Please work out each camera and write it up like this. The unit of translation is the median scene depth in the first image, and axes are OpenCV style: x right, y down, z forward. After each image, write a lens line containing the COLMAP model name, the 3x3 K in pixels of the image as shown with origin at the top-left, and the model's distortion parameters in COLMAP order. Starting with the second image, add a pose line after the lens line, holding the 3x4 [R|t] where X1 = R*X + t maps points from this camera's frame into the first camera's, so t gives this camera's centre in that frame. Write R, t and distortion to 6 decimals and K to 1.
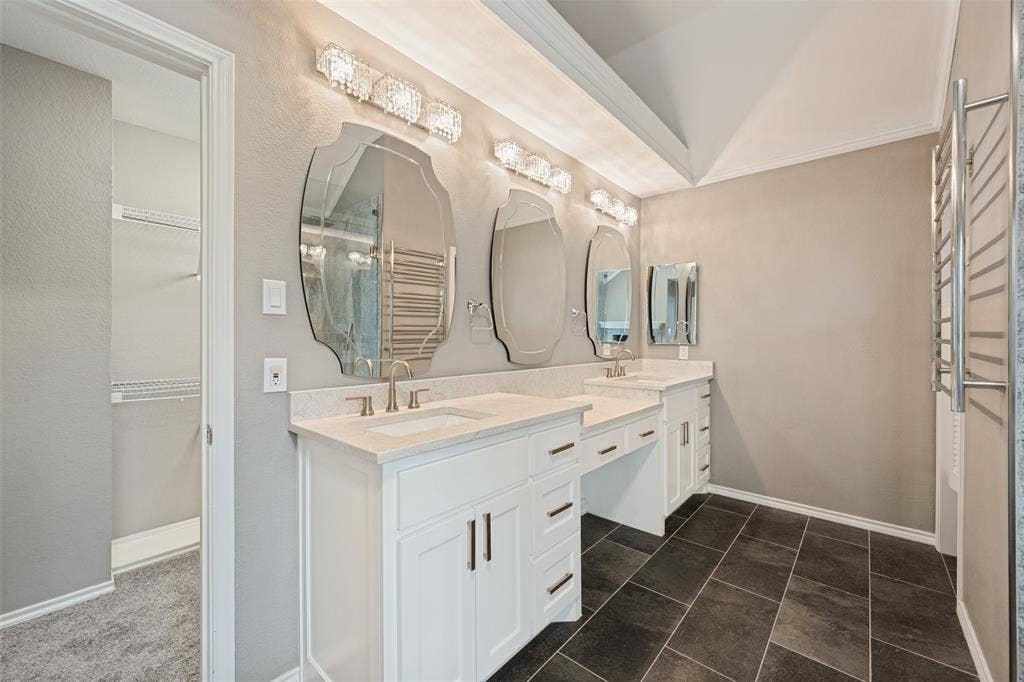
lens RADIAL K [[403.5, 0, 512.7], [0, 403.5, 338.2], [0, 0, 1]] dist [0.001124, -0.000410]
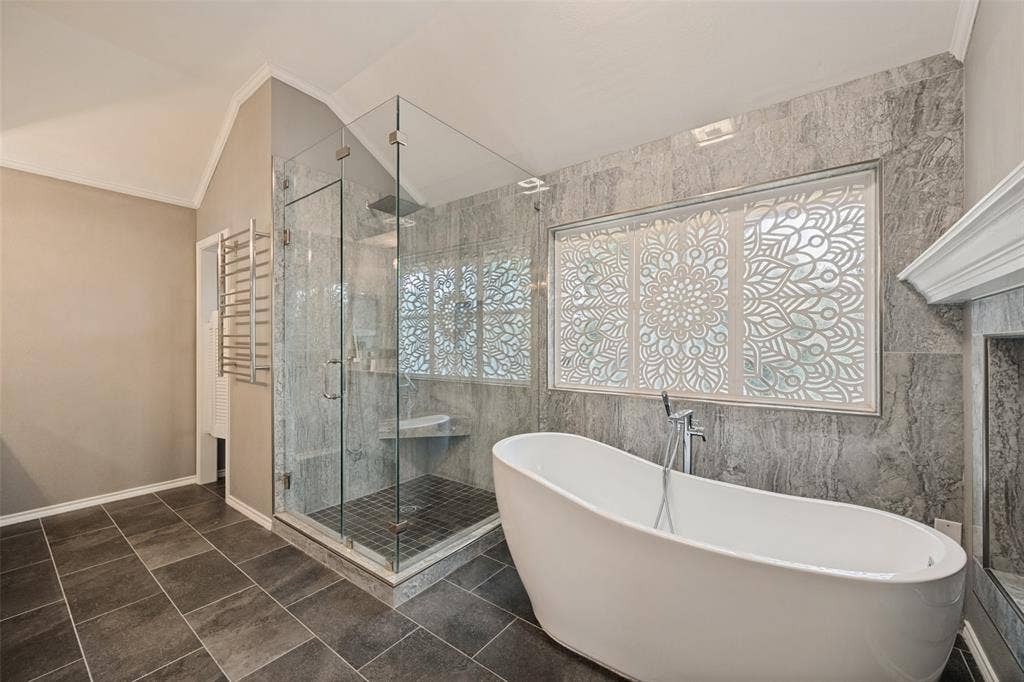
lens RADIAL K [[403.5, 0, 512.0], [0, 403.5, 341.6], [0, 0, 1]] dist [0.001124, -0.000410]
pose [[-0.063487, 0.003201, 0.997978, -0.538789], [0.003833, 0.999988, -0.002964, -0.005030], [-0.997975, 0.003637, -0.063498, -0.086869]]
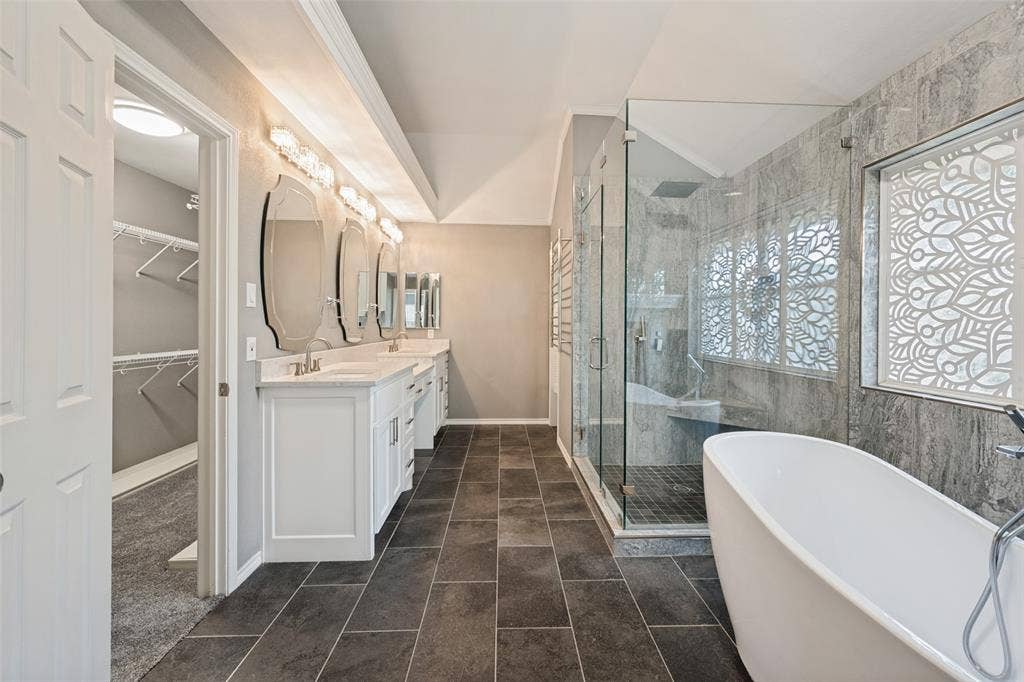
lens RADIAL K [[403.5, 0, 518.2], [0, 403.5, 324.4], [0, 0, 1]] dist [0.001124, -0.000410]
pose [[0.725665, 0.002915, 0.688042, -0.505844], [-0.003592, 0.999993, -0.000448, -0.000175], [-0.688039, -0.002147, 0.725670, -0.404739]]
